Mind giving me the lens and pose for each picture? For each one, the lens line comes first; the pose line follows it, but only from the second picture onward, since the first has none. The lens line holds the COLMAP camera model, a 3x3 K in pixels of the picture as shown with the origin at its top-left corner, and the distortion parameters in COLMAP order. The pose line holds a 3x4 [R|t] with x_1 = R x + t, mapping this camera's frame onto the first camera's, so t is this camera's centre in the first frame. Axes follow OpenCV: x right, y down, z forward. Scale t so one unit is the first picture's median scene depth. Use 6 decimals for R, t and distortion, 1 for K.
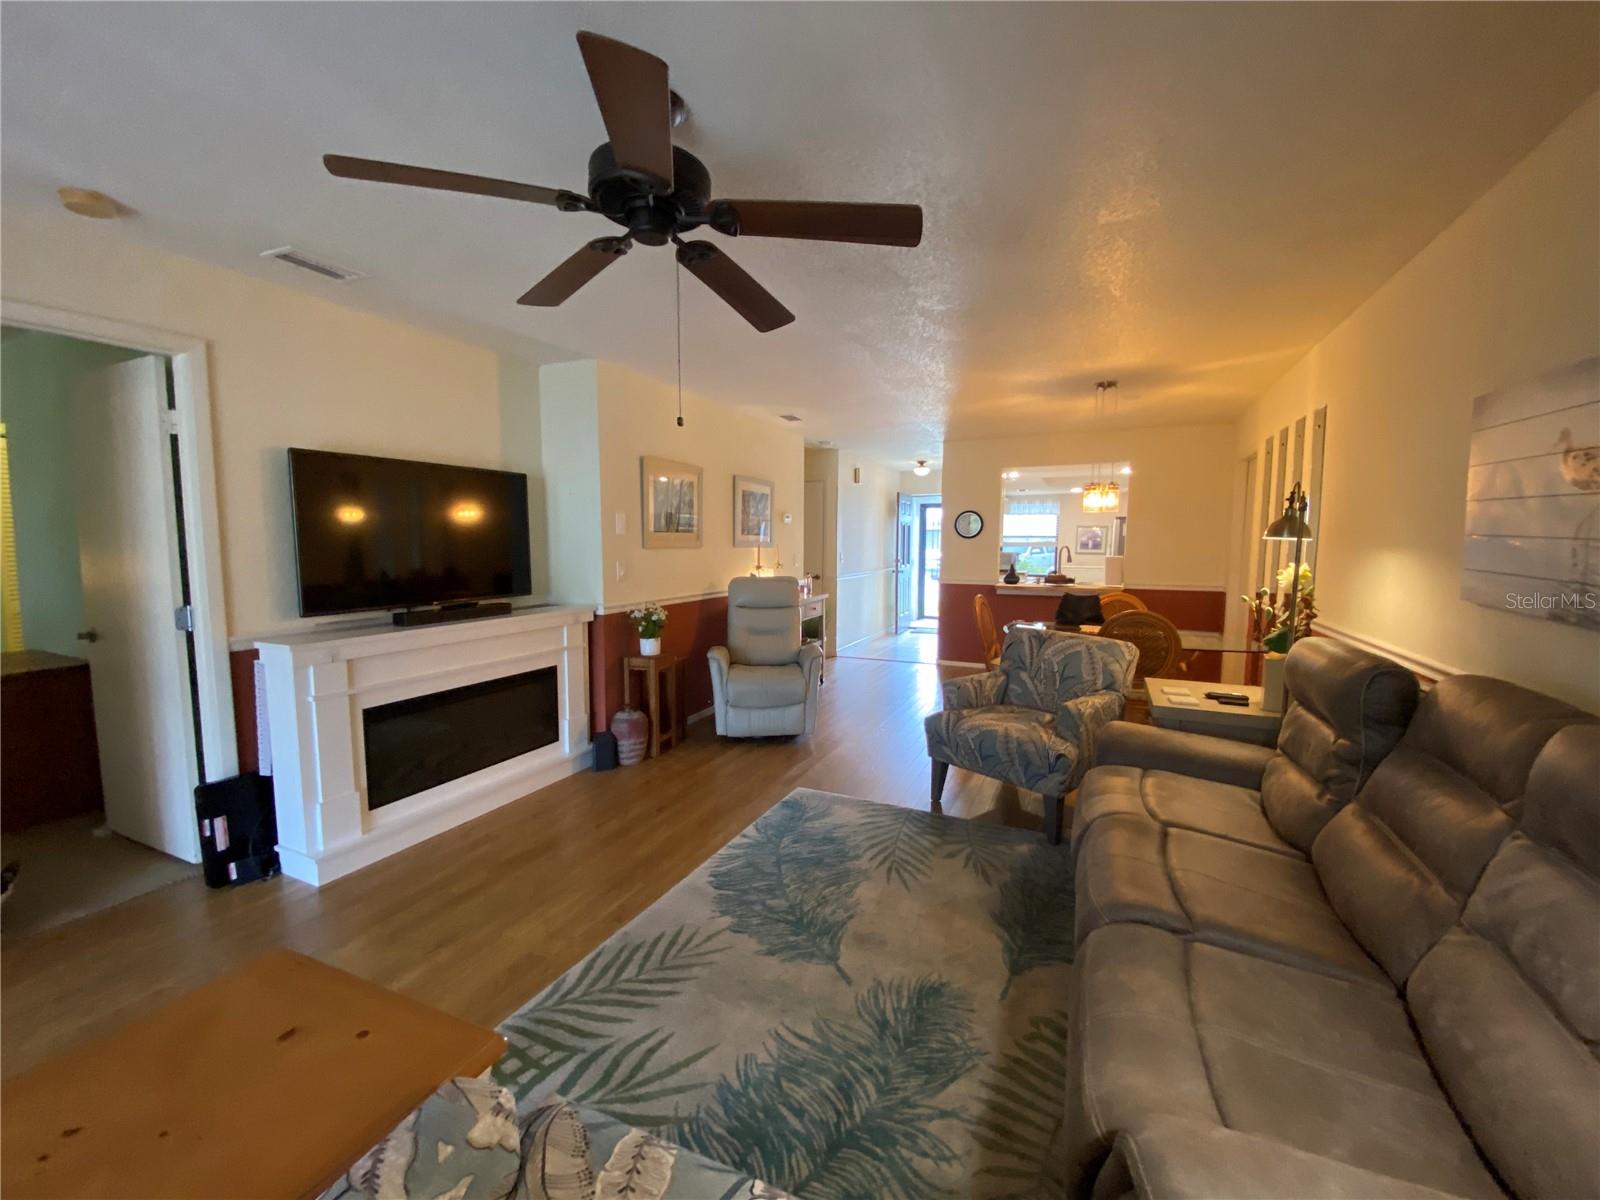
lens RADIAL K [[651.8, 0, 799.0], [0, 651.8, 593.7], [0, 0, 1]] dist [0.009303, -0.001261]
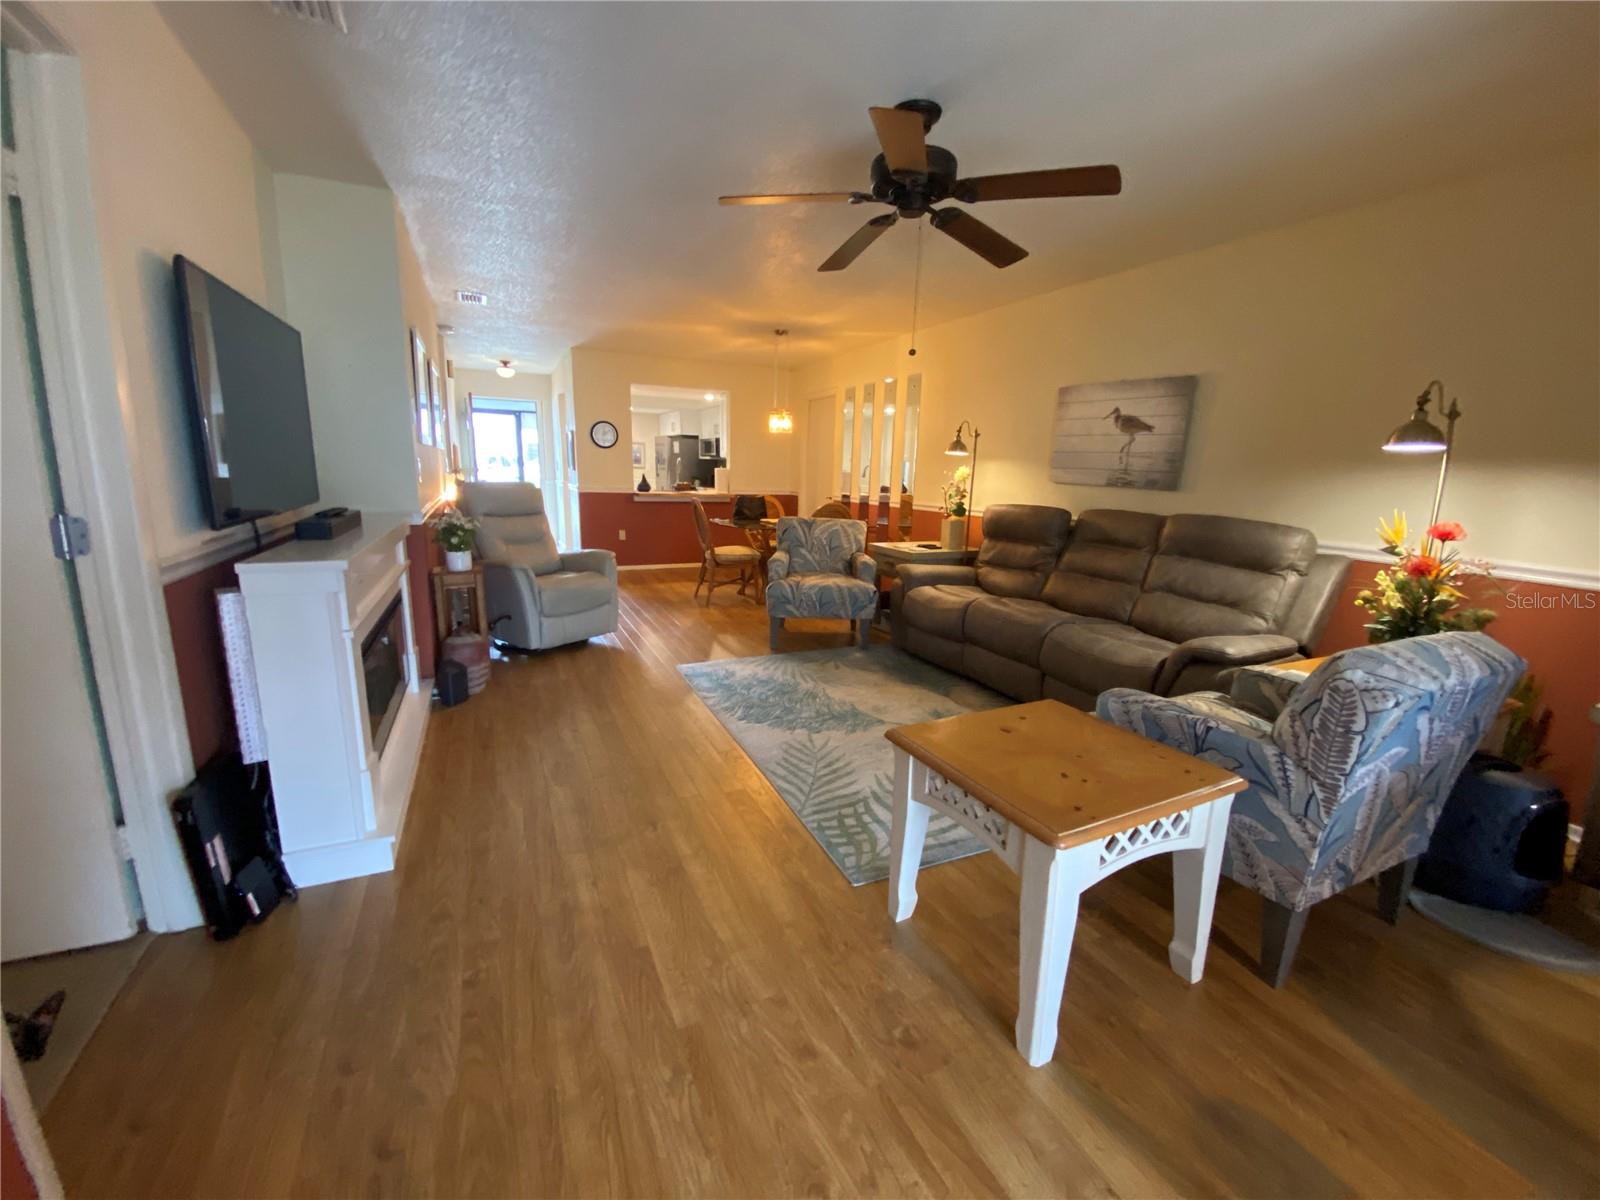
lens RADIAL K [[651.8, 0, 793.7], [0, 651.8, 604.9], [0, 0, 1]] dist [0.009303, -0.001261]
pose [[0.641030, -0.144308, 0.753827, -0.936164], [0.032976, 0.986437, 0.160796, 0.019129], [-0.766807, -0.078217, 0.637095, 0.144293]]
